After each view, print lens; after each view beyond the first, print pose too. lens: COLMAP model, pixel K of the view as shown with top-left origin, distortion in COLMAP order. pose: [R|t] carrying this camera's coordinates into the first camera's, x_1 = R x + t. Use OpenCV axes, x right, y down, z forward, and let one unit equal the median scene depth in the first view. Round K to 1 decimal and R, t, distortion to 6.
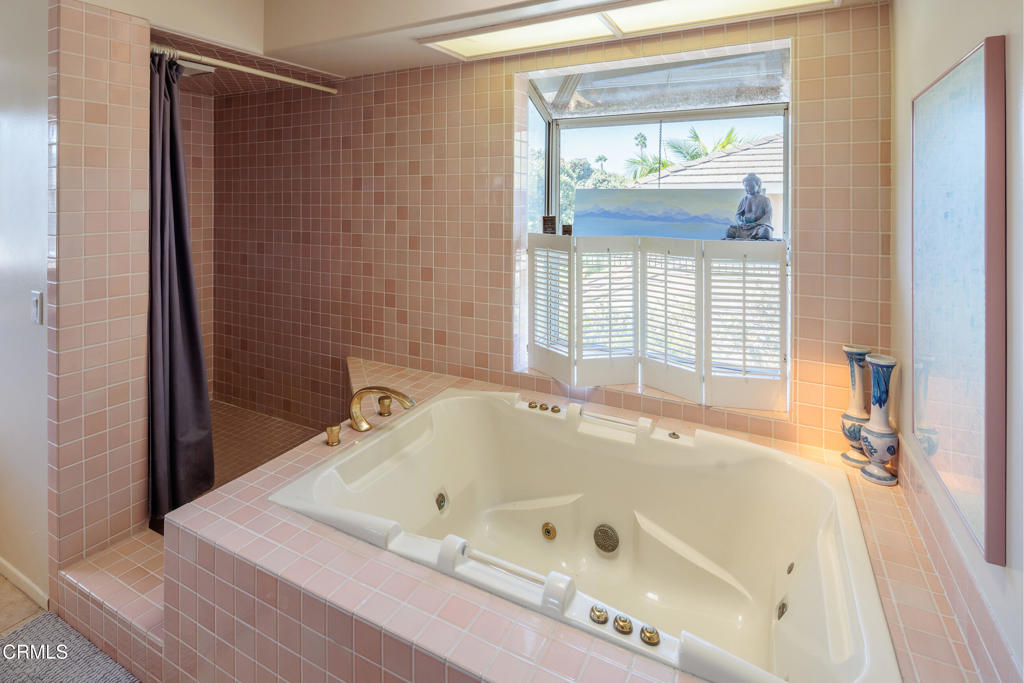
lens RADIAL K [[500.4, 0, 510.8], [0, 500.4, 260.5], [0, 0, 1]] dist [-0.015137, -0.001962]
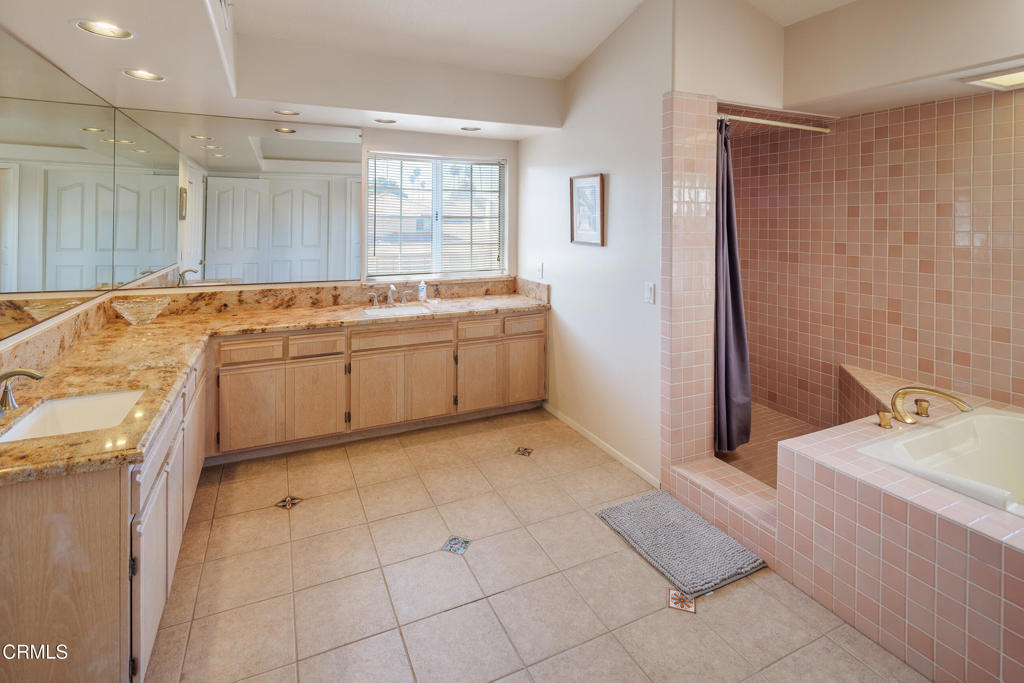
lens RADIAL K [[500.4, 0, 510.8], [0, 500.4, 260.5], [0, 0, 1]] dist [-0.015137, -0.001962]
pose [[0.794689, 0.048262, -0.605095, -0.283563], [-0.077980, 0.996691, -0.022918, 0.049500], [0.601987, 0.065398, 0.795823, -0.401122]]
